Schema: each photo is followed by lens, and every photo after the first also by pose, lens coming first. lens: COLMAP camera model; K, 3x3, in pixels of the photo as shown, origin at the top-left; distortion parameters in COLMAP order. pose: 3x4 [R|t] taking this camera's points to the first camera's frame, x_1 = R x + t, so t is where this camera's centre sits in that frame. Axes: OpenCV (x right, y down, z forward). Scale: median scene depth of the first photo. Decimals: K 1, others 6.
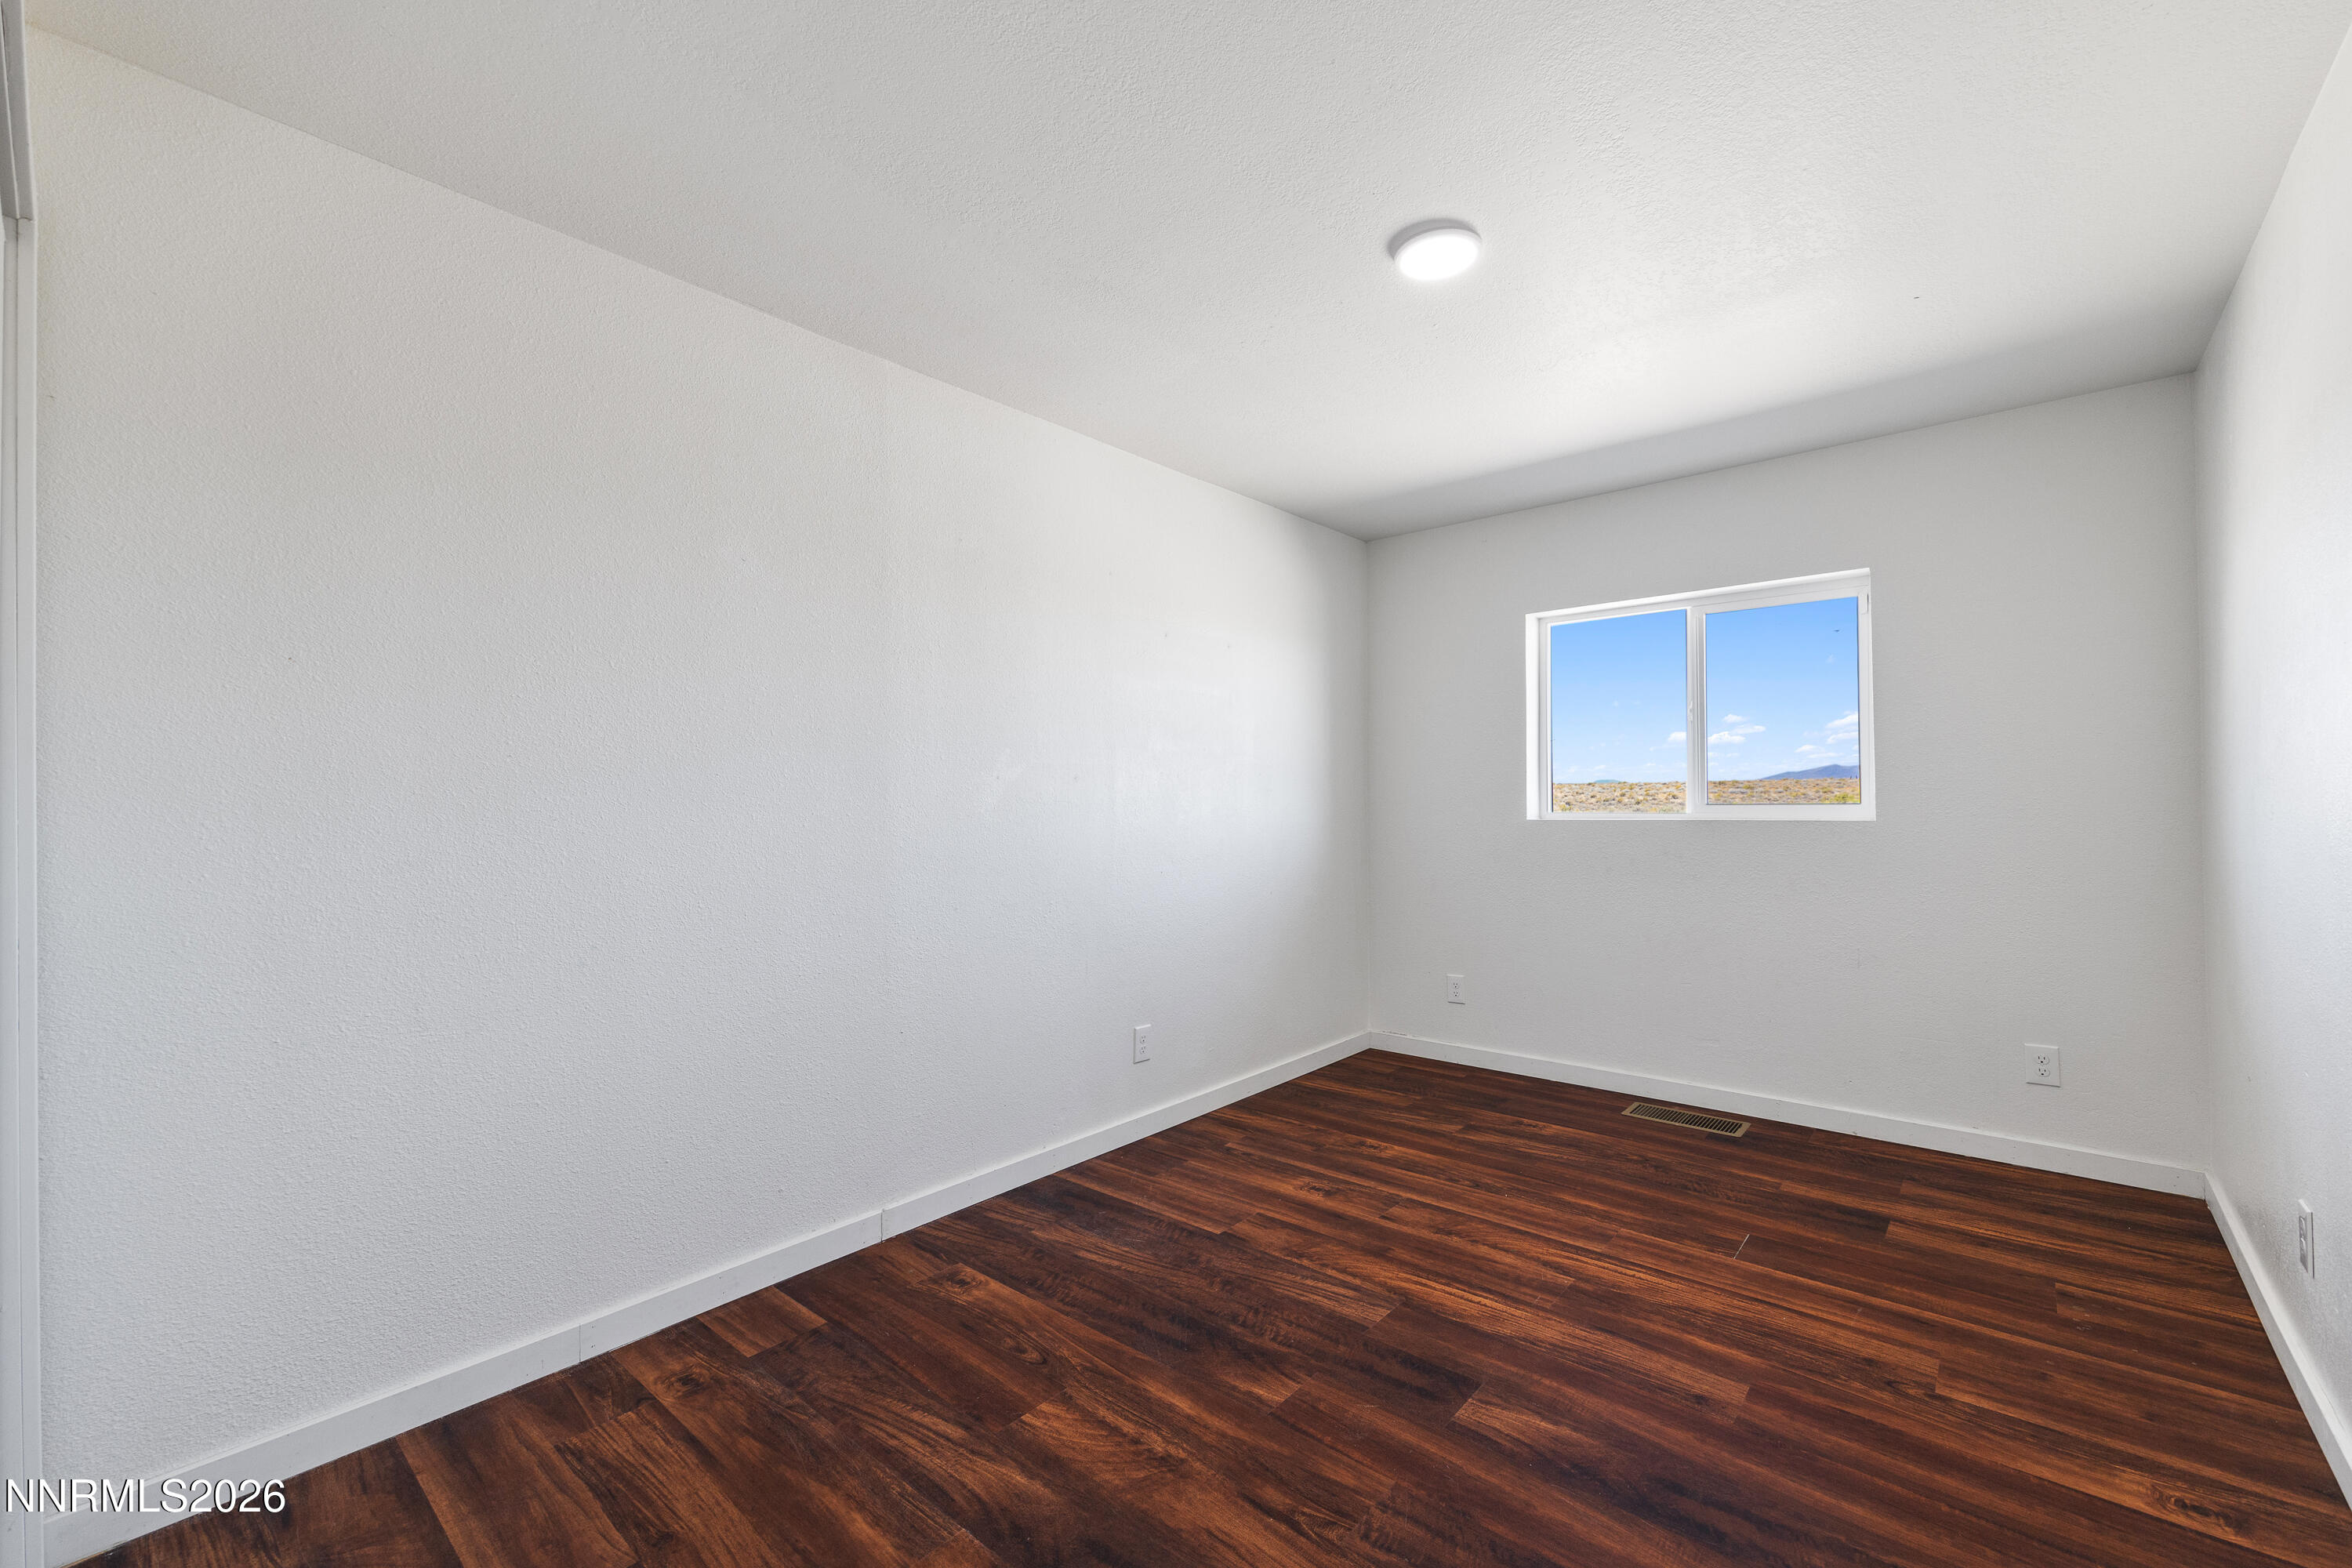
lens RADIAL K [[939.0, 0, 1173.9], [0, 939.0, 788.4], [0, 0, 1]] dist [0.000301, 0.000269]
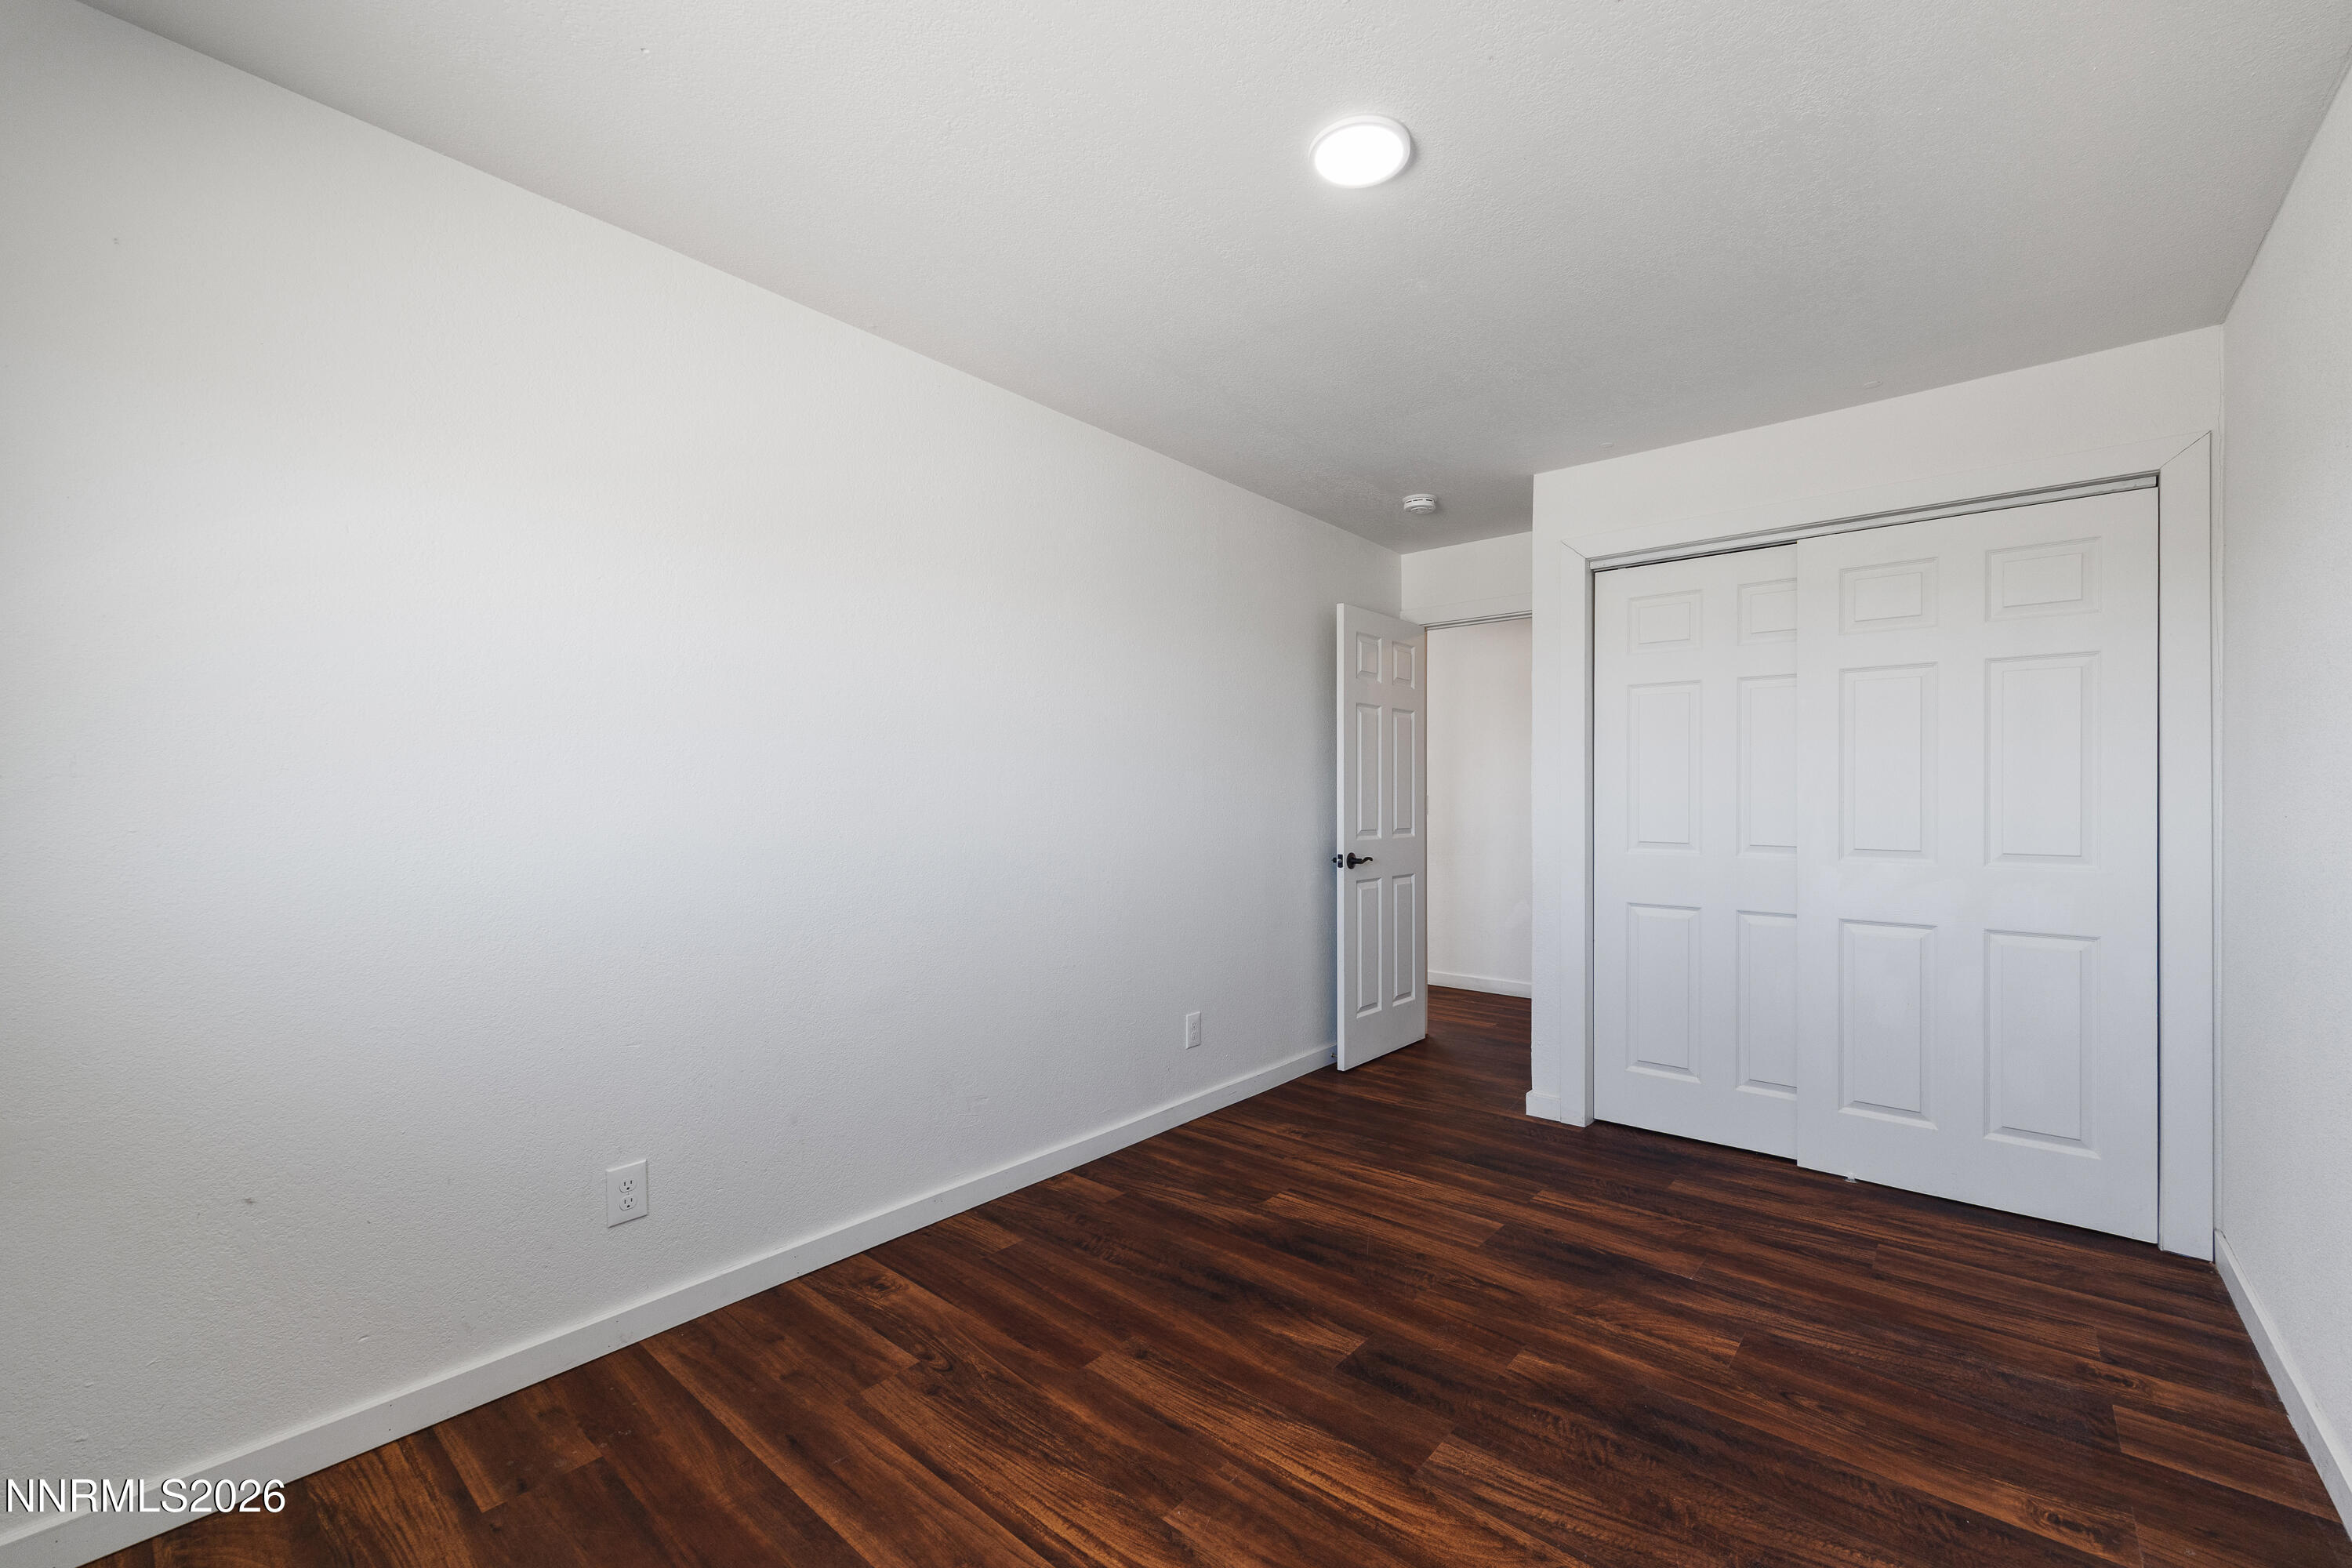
lens RADIAL K [[939.0, 0, 1173.9], [0, 939.0, 788.4], [0, 0, 1]] dist [0.000301, 0.000269]
pose [[-0.999938, 0.008043, -0.007669, 0.489058], [0.008248, 0.999601, -0.027025, 0.012639], [0.007449, -0.027087, -0.999605, 1.977640]]
